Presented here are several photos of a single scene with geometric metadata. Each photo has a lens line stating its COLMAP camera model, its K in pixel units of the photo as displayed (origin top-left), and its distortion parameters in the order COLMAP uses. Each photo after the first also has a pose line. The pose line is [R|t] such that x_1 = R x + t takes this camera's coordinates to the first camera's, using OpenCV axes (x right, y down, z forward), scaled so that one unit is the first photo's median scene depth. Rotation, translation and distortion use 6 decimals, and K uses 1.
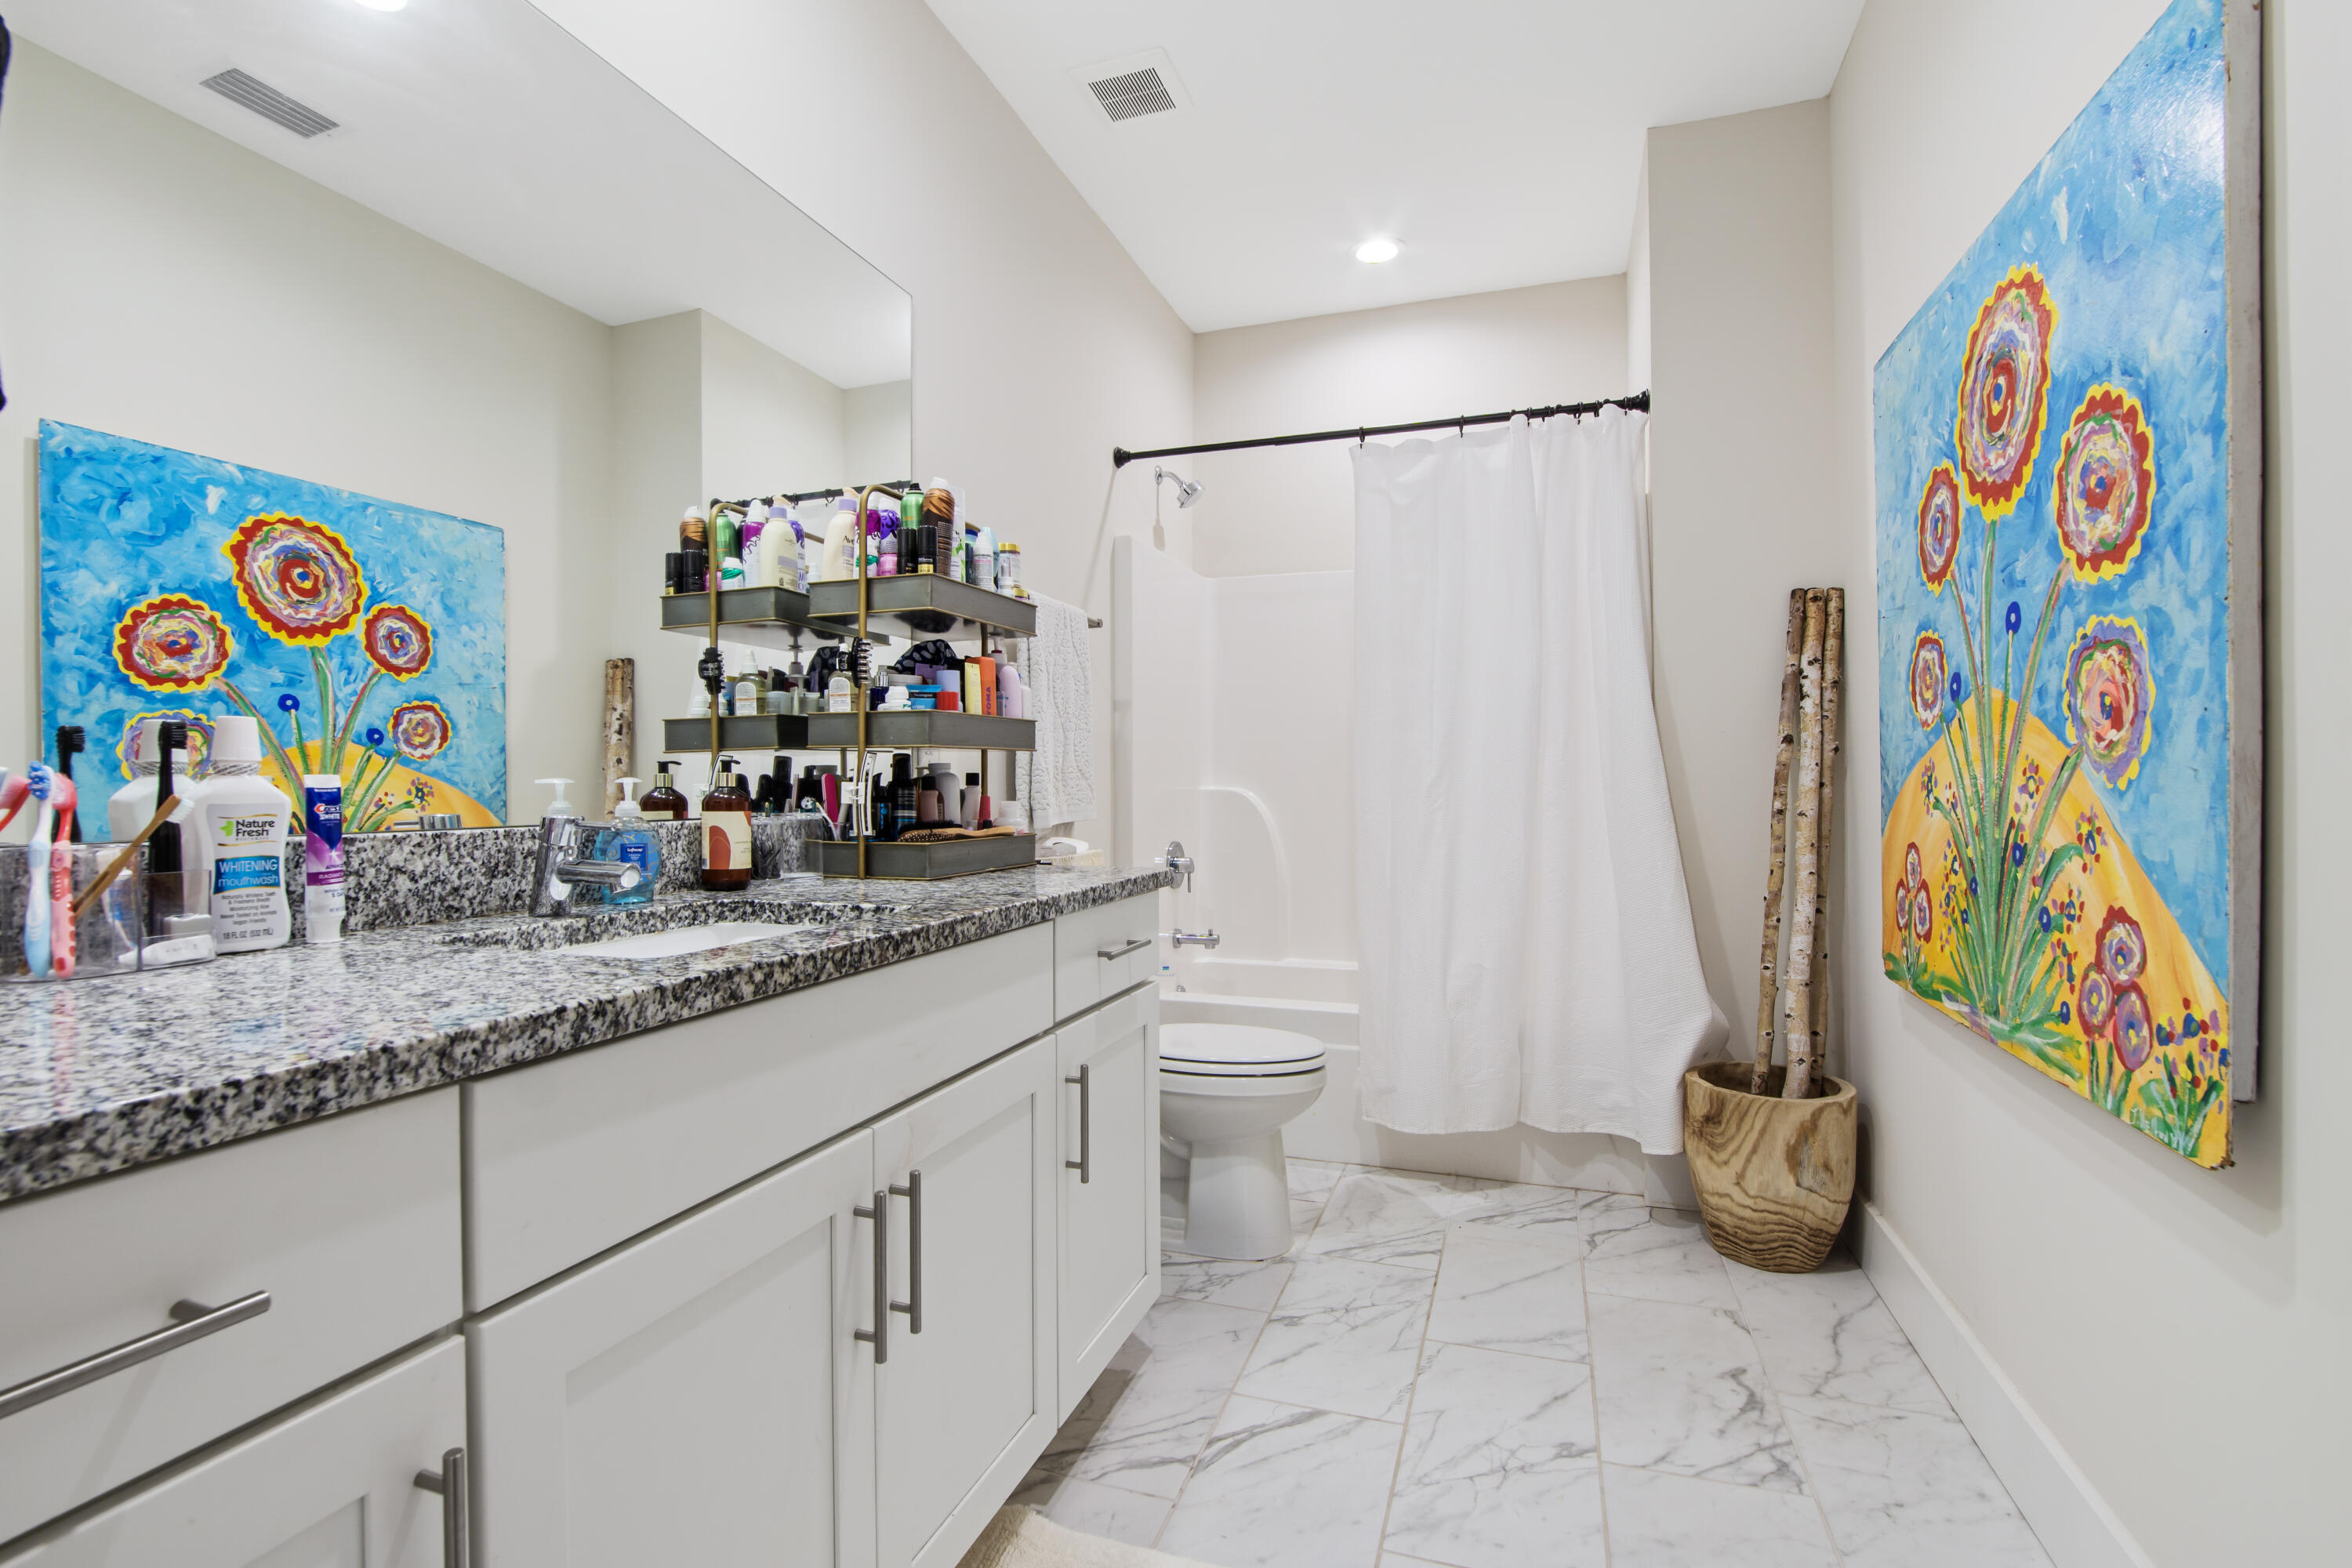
lens RADIAL K [[1075.4, 0, 1170.0], [0, 1075.4, 785.8], [0, 0, 1]] dist [-0.011922, 0.001463]
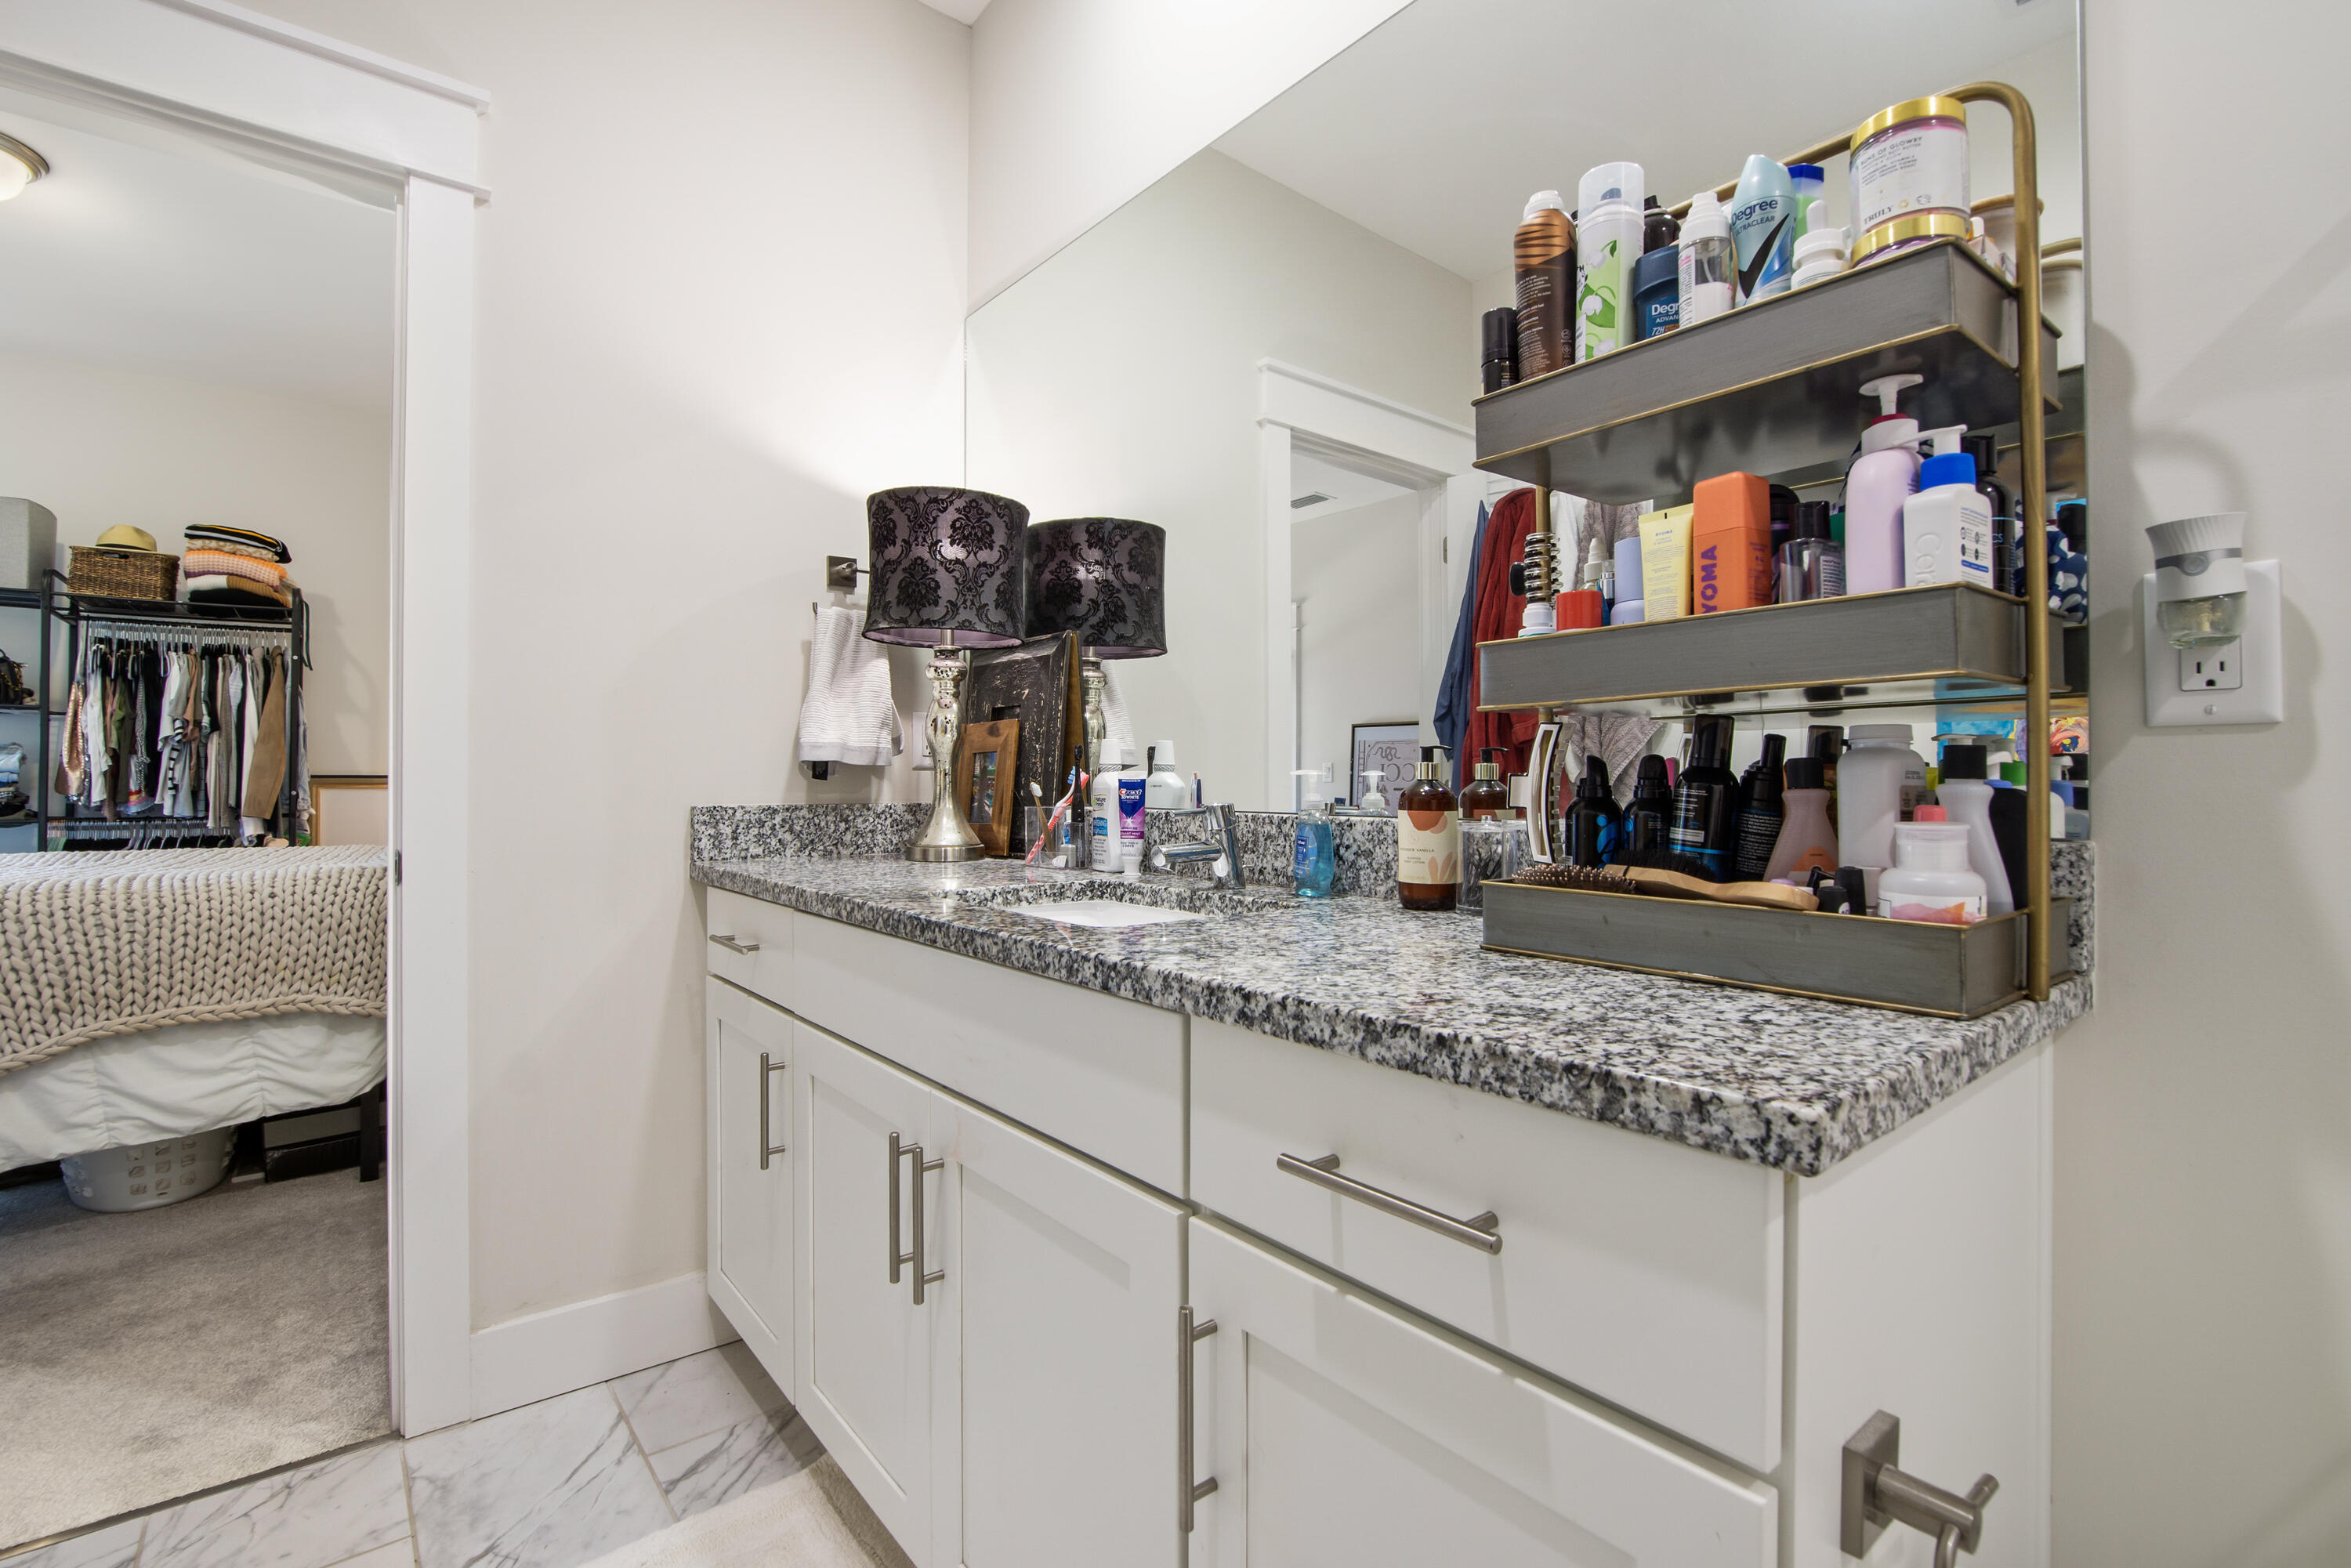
lens RADIAL K [[1074.9, 0, 1175.9], [0, 1074.9, 778.0], [0, 0, 1]] dist [-0.011922, 0.001463]
pose [[-0.532228, 0.000351, -0.846601, 0.454746], [-0.001241, 0.999999, 0.001195, -0.002089], [0.846600, 0.001687, -0.532226, 1.574368]]
